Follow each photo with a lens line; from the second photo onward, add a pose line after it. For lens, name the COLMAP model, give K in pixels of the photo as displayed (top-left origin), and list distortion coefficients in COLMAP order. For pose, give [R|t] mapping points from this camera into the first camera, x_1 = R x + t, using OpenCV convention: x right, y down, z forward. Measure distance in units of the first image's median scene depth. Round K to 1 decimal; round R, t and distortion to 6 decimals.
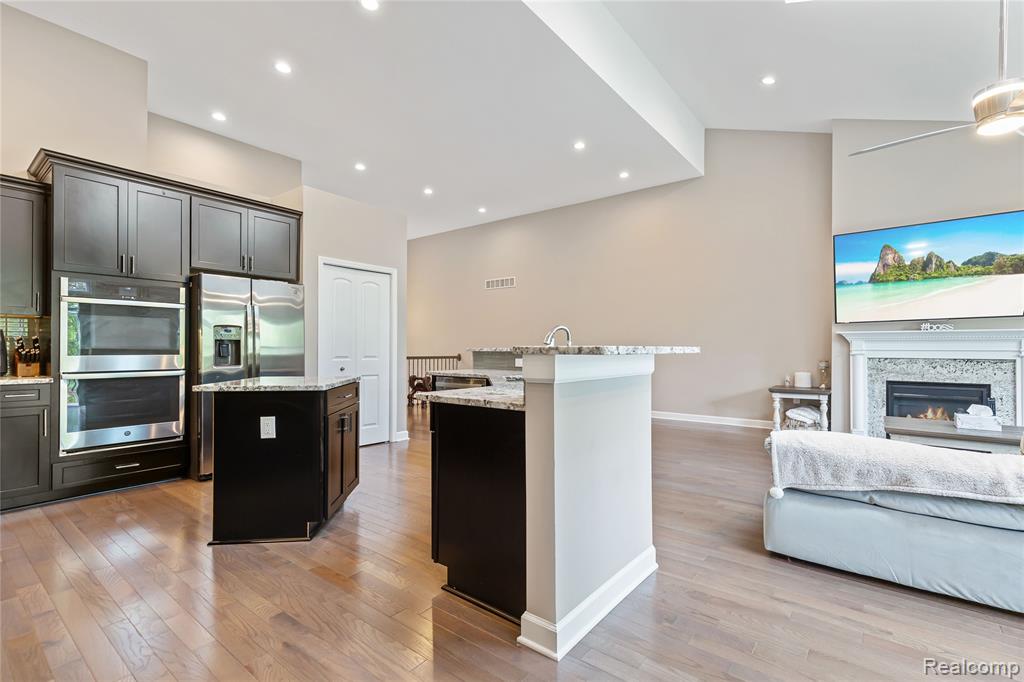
lens RADIAL K [[475.5, 0, 499.9], [0, 475.5, 322.6], [0, 0, 1]] dist [0.001429, 0.002723]
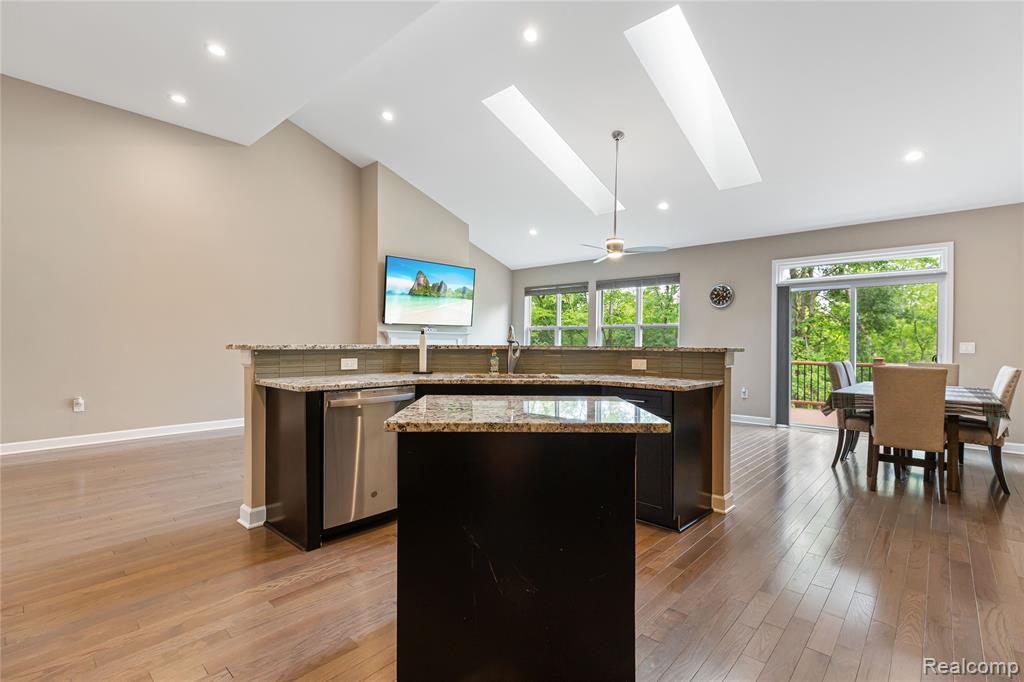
lens RADIAL K [[475.5, 0, 530.5], [0, 475.5, 345.1], [0, 0, 1]] dist [0.001429, 0.002723]
pose [[0.036614, -0.010918, 0.999270, -0.649004], [-0.060614, 0.998075, 0.013126, 0.025459], [-0.997490, -0.061050, 0.035882, 0.633136]]
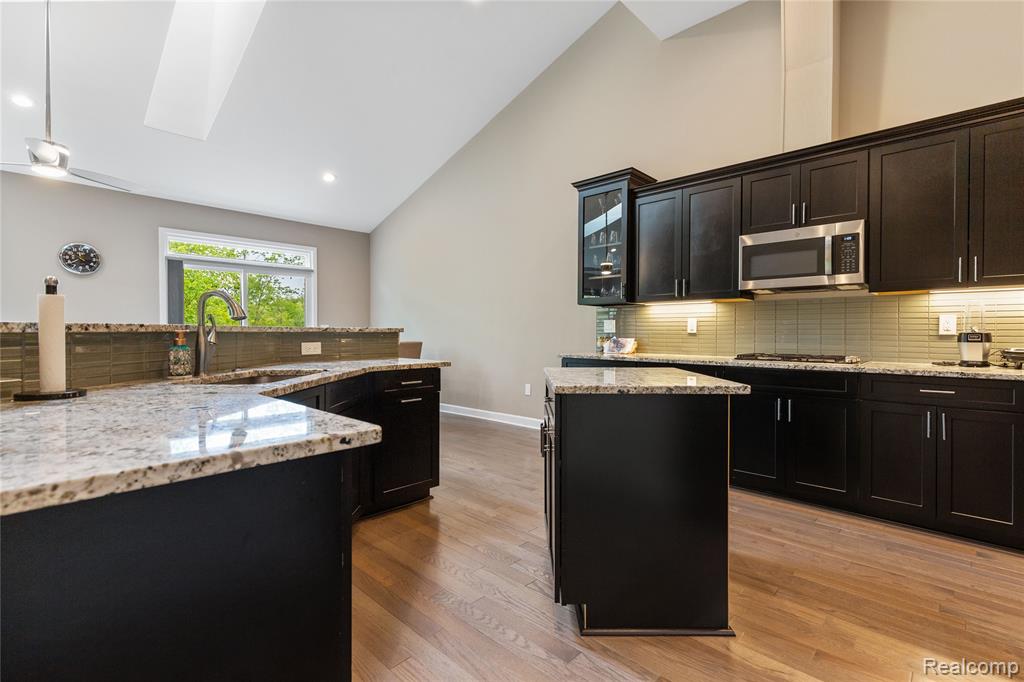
lens RADIAL K [[475.5, 0, 517.6], [0, 475.5, 338.2], [0, 0, 1]] dist [0.001429, 0.002723]
pose [[-0.997101, -0.011840, 0.075160, -0.232070], [-0.014694, 0.999187, -0.037533, 0.060053], [-0.074654, -0.038528, -0.996465, 1.078854]]
